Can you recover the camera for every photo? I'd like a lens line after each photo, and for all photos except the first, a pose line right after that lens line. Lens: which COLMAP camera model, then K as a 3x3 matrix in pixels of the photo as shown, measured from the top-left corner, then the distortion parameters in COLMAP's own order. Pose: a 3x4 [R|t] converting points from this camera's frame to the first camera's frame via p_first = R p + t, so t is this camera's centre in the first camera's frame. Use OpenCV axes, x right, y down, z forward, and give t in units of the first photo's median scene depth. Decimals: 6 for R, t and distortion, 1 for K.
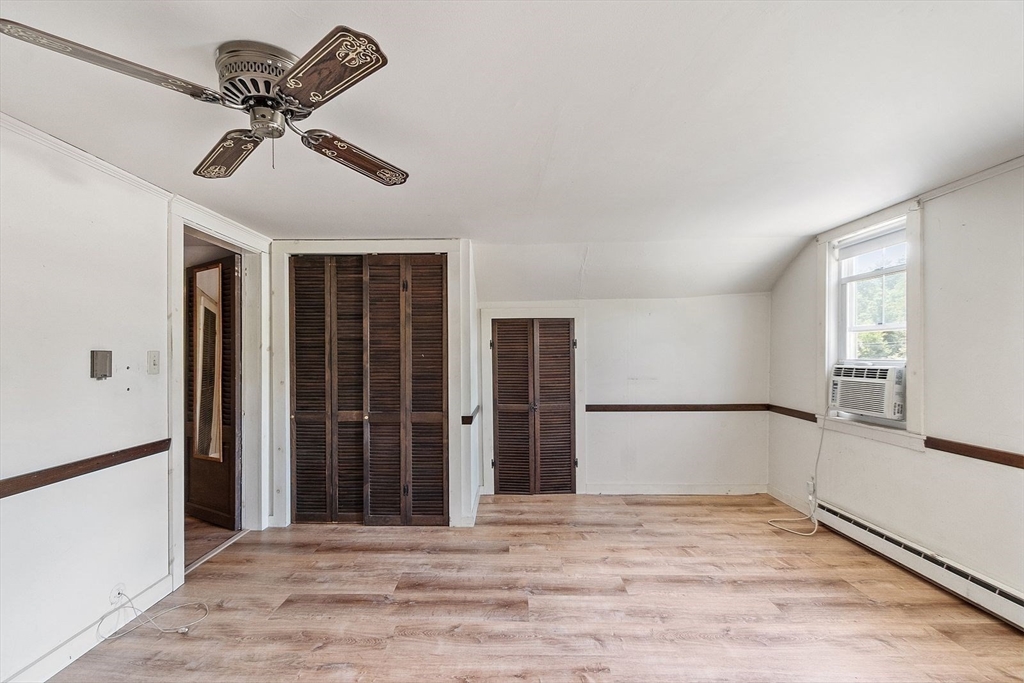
lens RADIAL K [[444.7, 0, 508.0], [0, 444.7, 351.3], [0, 0, 1]] dist [0.002481, 0.000278]
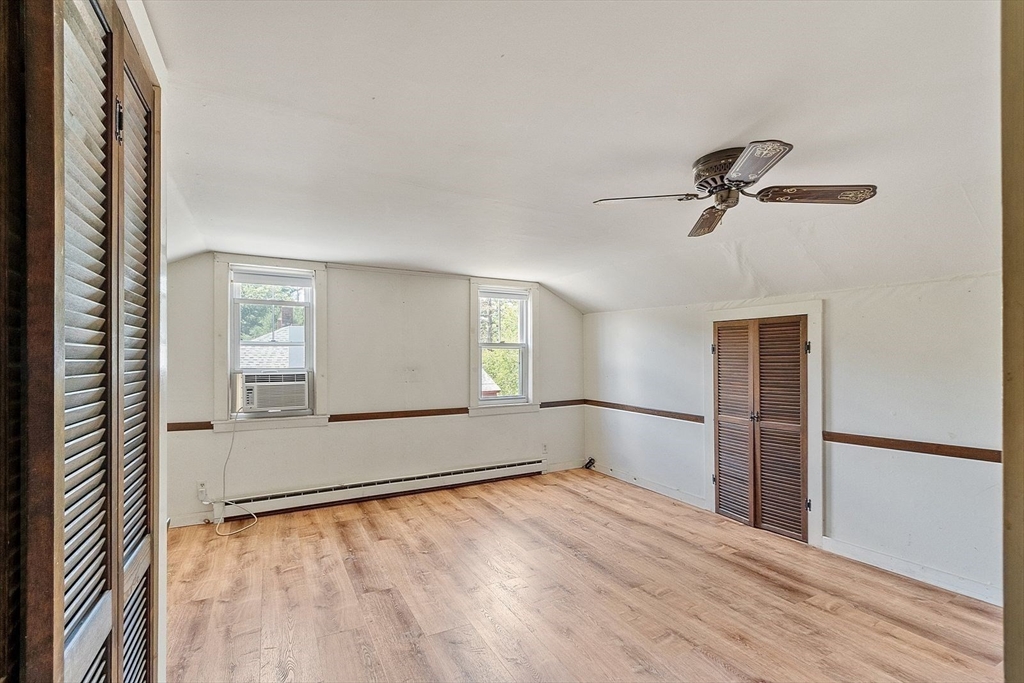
lens RADIAL K [[444.7, 0, 508.0], [0, 444.7, 351.3], [0, 0, 1]] dist [0.002481, 0.000278]
pose [[-0.473067, 0.022702, 0.880734, -0.743096], [-0.001321, 0.999649, -0.026477, 0.004686], [-0.881025, -0.013689, -0.472871, 1.155246]]
